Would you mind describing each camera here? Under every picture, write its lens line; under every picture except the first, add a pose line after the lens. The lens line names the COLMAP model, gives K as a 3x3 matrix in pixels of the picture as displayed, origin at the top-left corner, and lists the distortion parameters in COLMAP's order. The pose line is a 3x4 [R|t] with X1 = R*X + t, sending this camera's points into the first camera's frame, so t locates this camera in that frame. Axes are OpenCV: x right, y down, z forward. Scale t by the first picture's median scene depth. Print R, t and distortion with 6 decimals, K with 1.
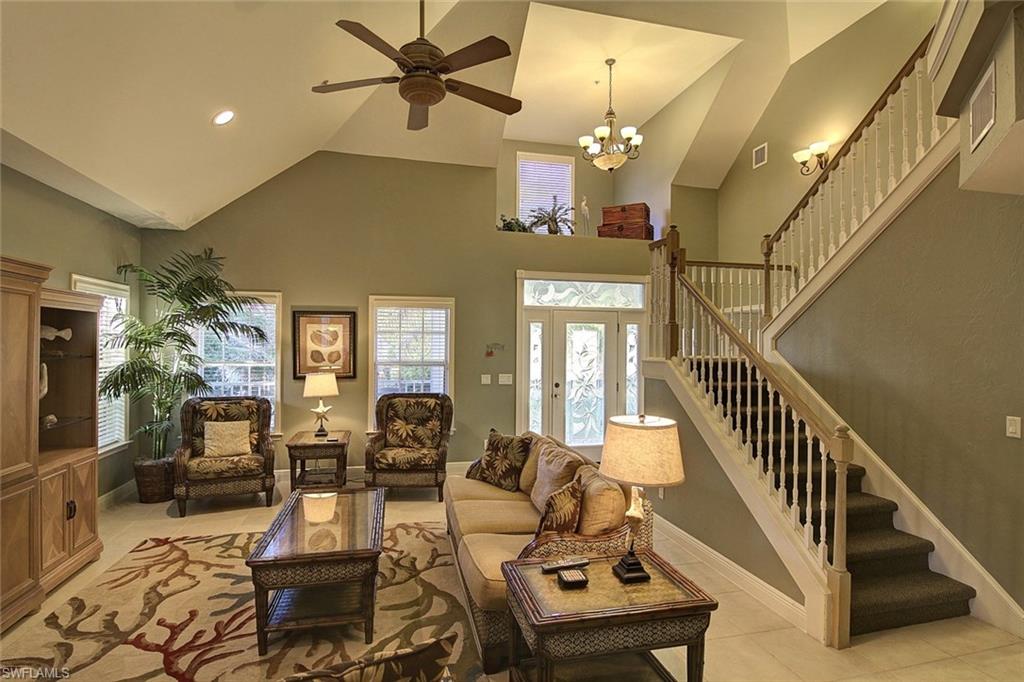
lens RADIAL K [[516.7, 0, 515.7], [0, 516.7, 342.4], [0, 0, 1]] dist [-0.009617, -0.009232]
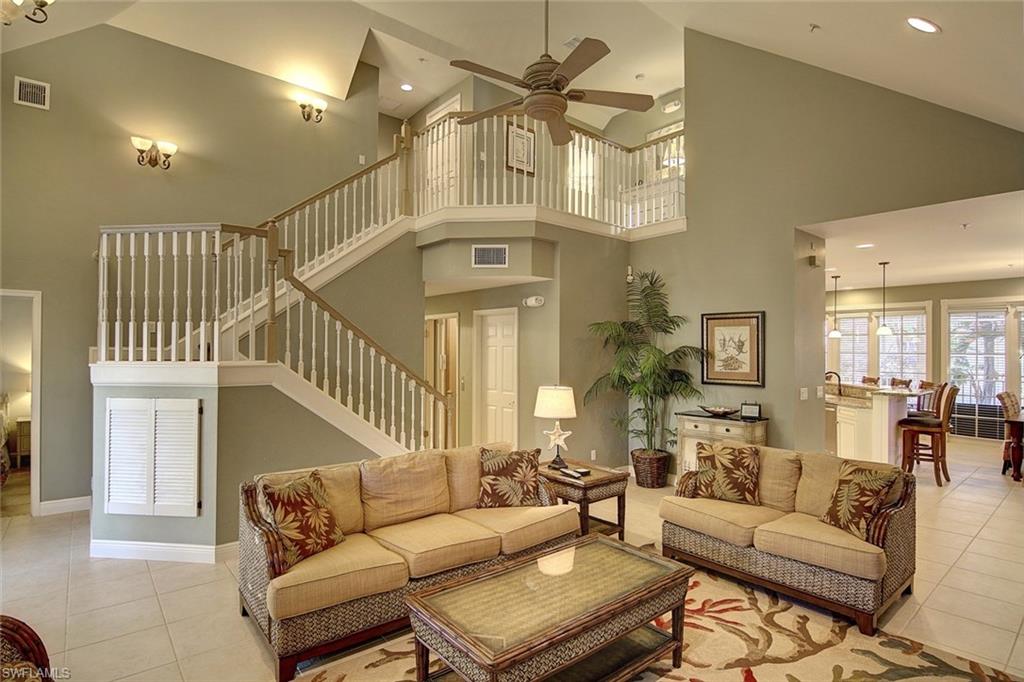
lens RADIAL K [[516.7, 0, 513.2], [0, 516.7, 341.5], [0, 0, 1]] dist [-0.009617, -0.009232]
pose [[-0.442564, 0.002997, 0.896732, -0.592670], [-0.013955, 0.999850, -0.010229, -0.001930], [-0.896628, -0.017041, -0.442456, 0.820528]]
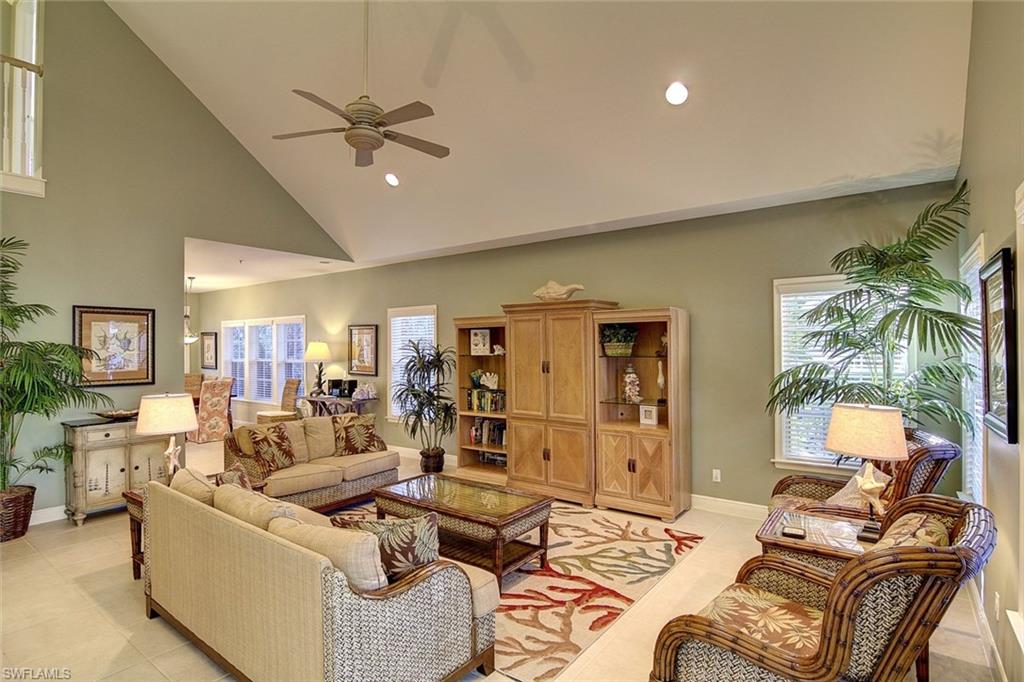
lens RADIAL K [[516.7, 0, 513.6], [0, 516.7, 344.1], [0, 0, 1]] dist [-0.009617, -0.009232]
pose [[-0.767827, -0.003545, -0.640647, 0.176578], [0.004837, 0.999924, -0.011332, 0.005901], [0.640639, -0.011800, -0.767752, 1.168126]]
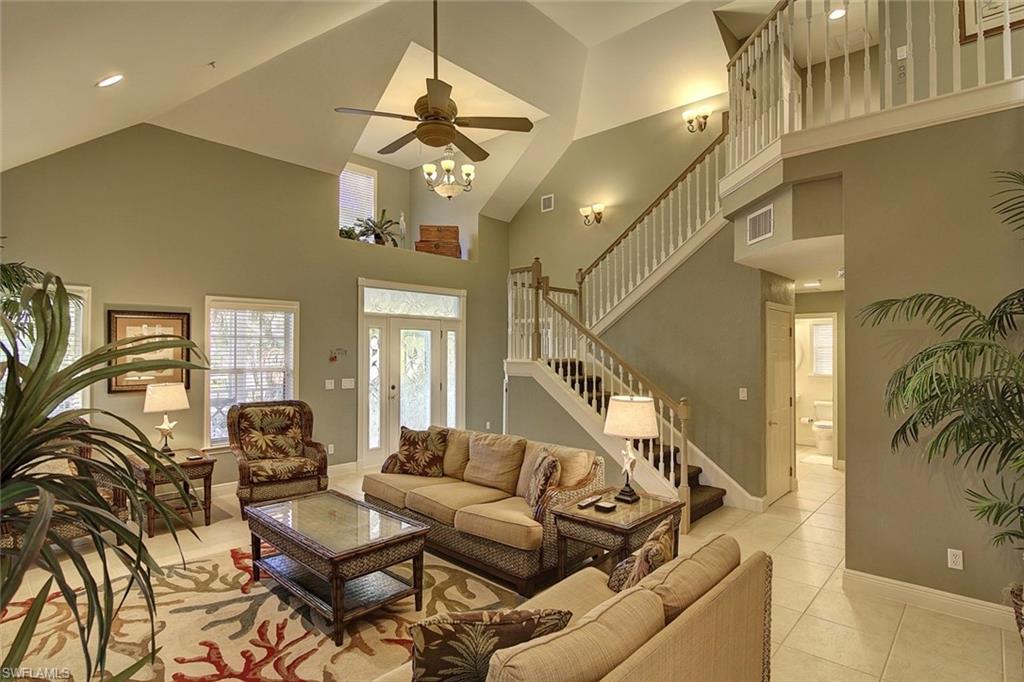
lens RADIAL K [[516.7, 0, 514.6], [0, 516.7, 342.2], [0, 0, 1]] dist [-0.009617, -0.009232]
pose [[0.832860, 0.003528, 0.553473, -0.371217], [0.001111, 0.999967, -0.008045, -0.002559], [-0.553483, 0.007315, 0.832828, -0.040822]]
